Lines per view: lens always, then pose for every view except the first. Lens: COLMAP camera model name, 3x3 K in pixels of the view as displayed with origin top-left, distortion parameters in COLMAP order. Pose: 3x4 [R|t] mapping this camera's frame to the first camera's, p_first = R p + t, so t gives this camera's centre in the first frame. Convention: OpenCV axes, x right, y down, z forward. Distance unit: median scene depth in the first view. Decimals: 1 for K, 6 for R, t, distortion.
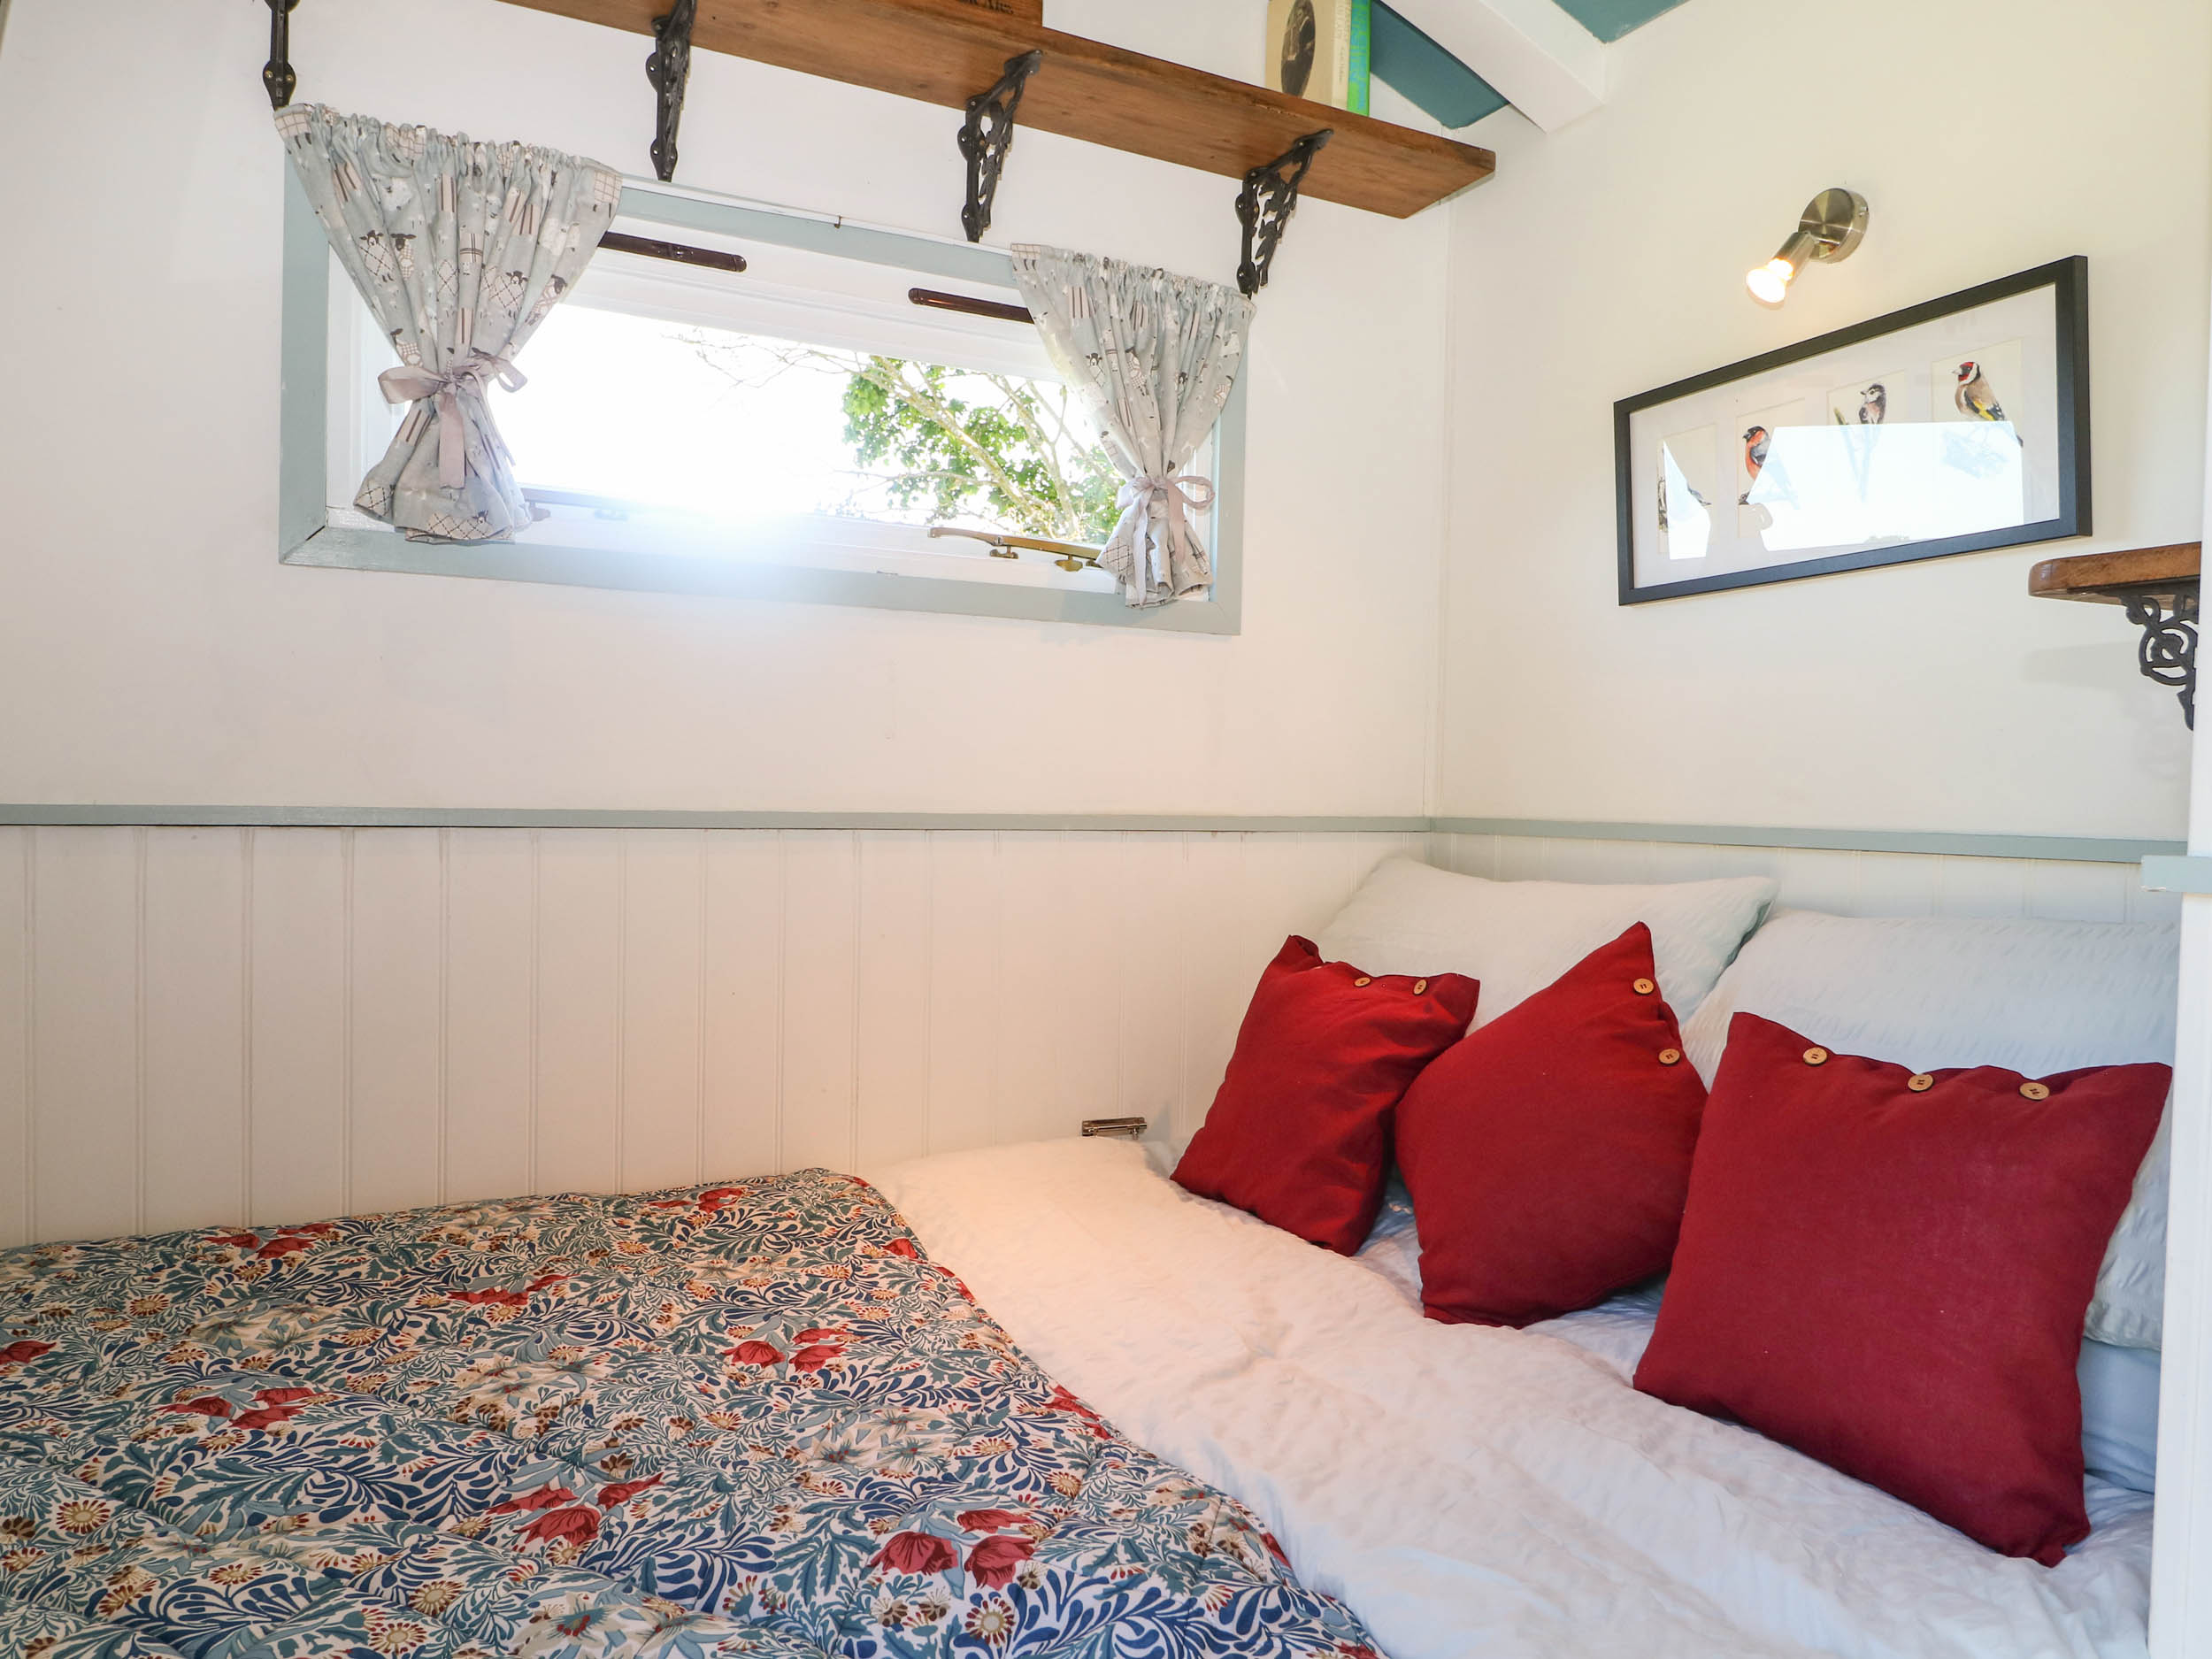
lens RADIAL K [[1525.4, 0, 1106.0], [0, 1525.4, 829.5], [0, 0, 1]] dist [0.015171, -0.021951]
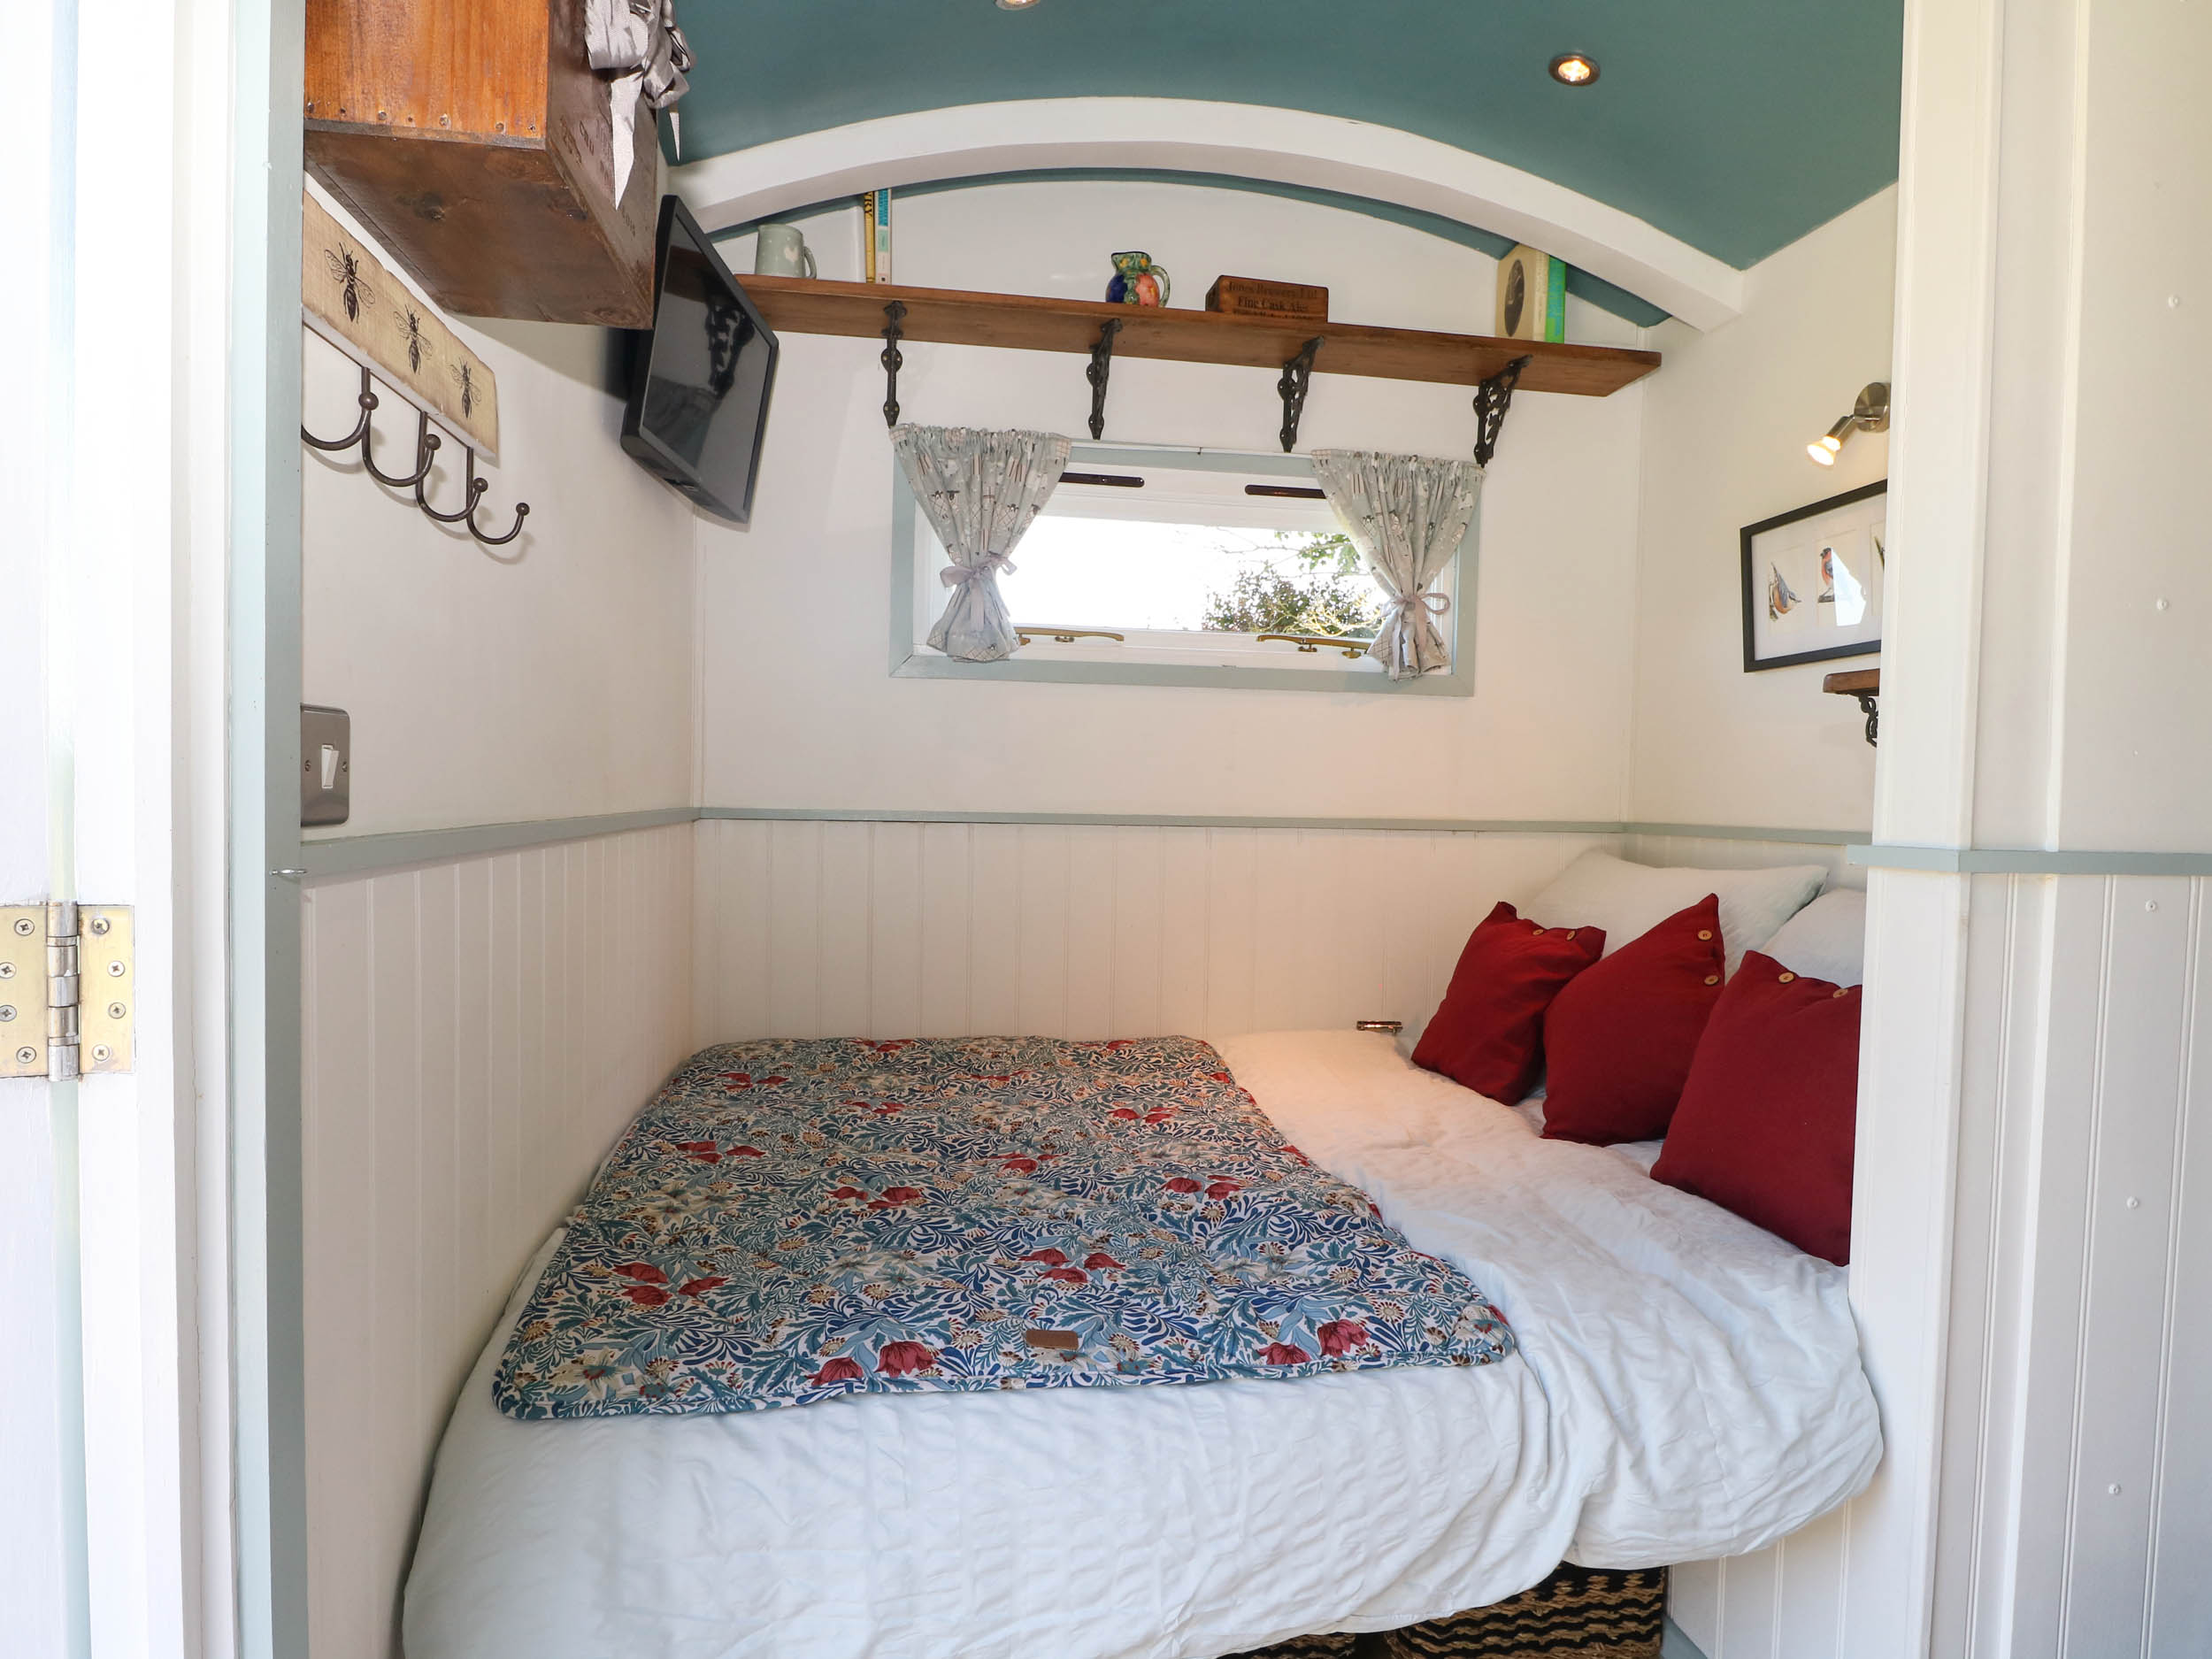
lens RADIAL K [[1232.9, 0, 1094.3], [0, 1232.9, 833.9], [0, 0, 1]] dist [-0.005346, -0.000522]
pose [[0.952047, 0.011518, -0.305736, 0.132804], [-0.010736, 0.999933, 0.004239, 0.003769], [0.305764, -0.000754, 0.952107, -0.300236]]
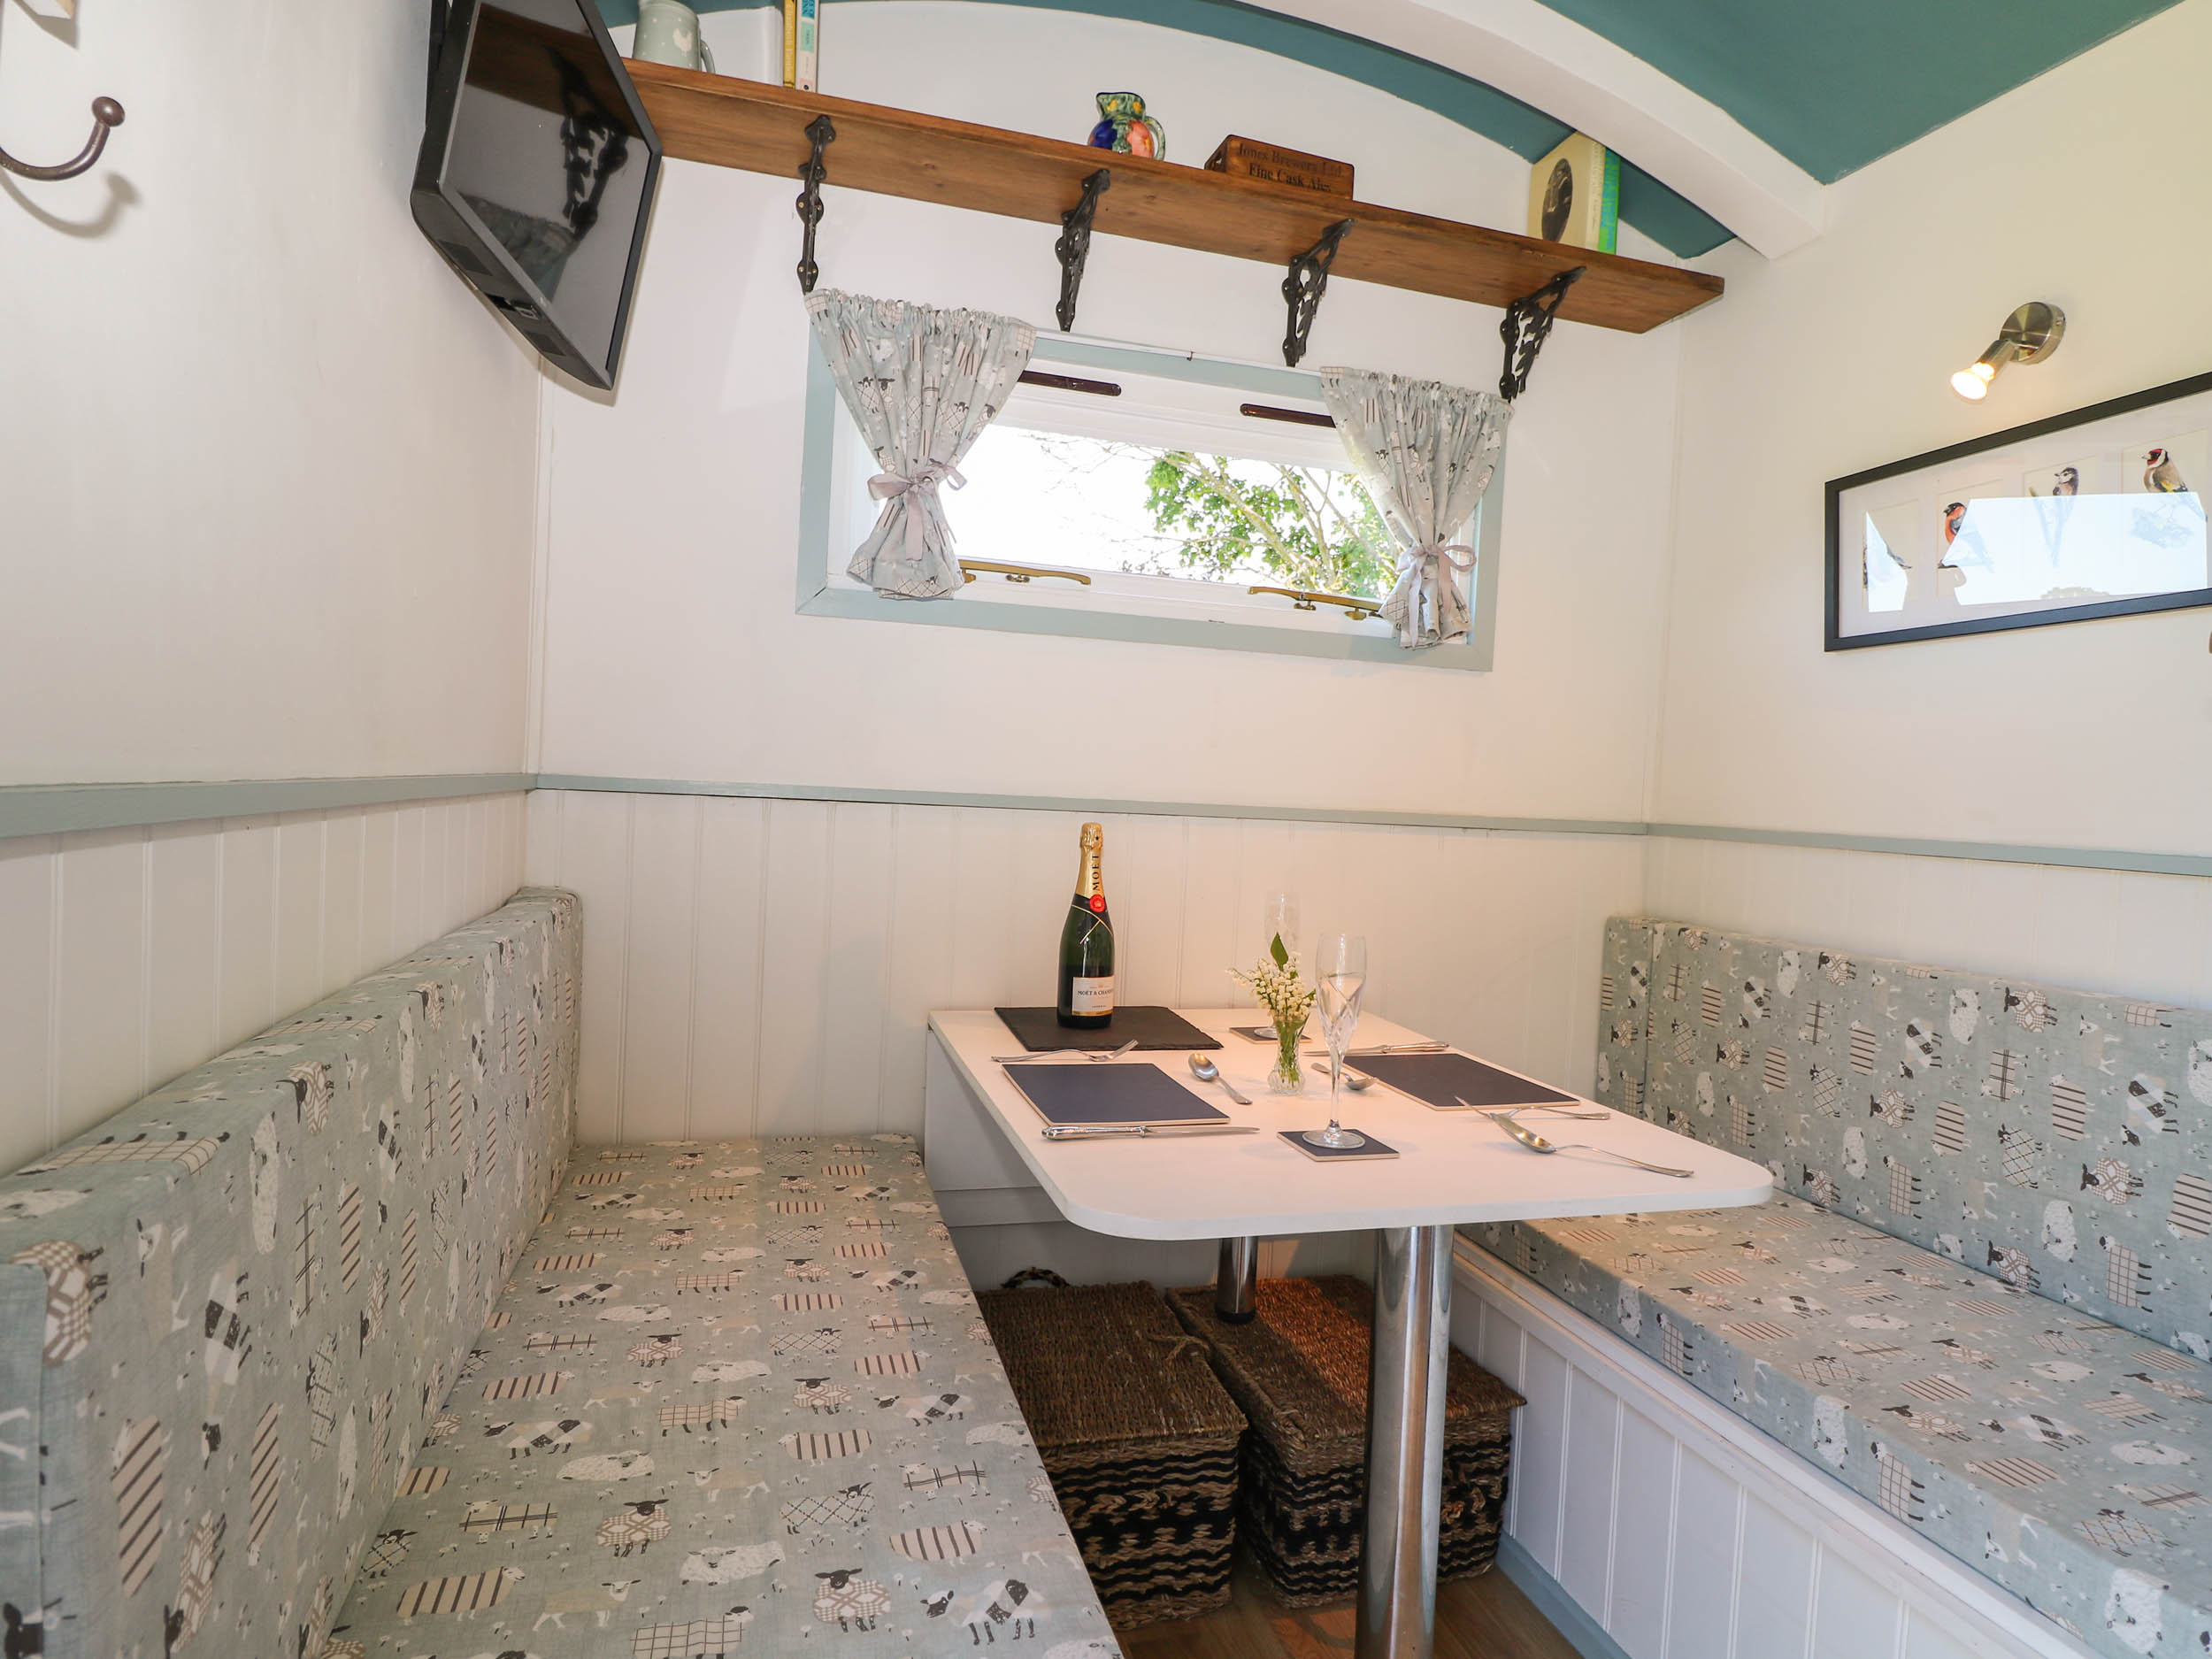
lens RADIAL K [[1219.8, 0, 1112.7], [0, 1219.8, 816.2], [0, 0, 1]] dist [0.001040, -0.014687]
pose [[0.981092, 0.034971, -0.190356, -0.028832], [-0.035796, 0.999359, -0.000894, 0.003504], [0.190203, 0.007691, 0.981715, -0.048005]]
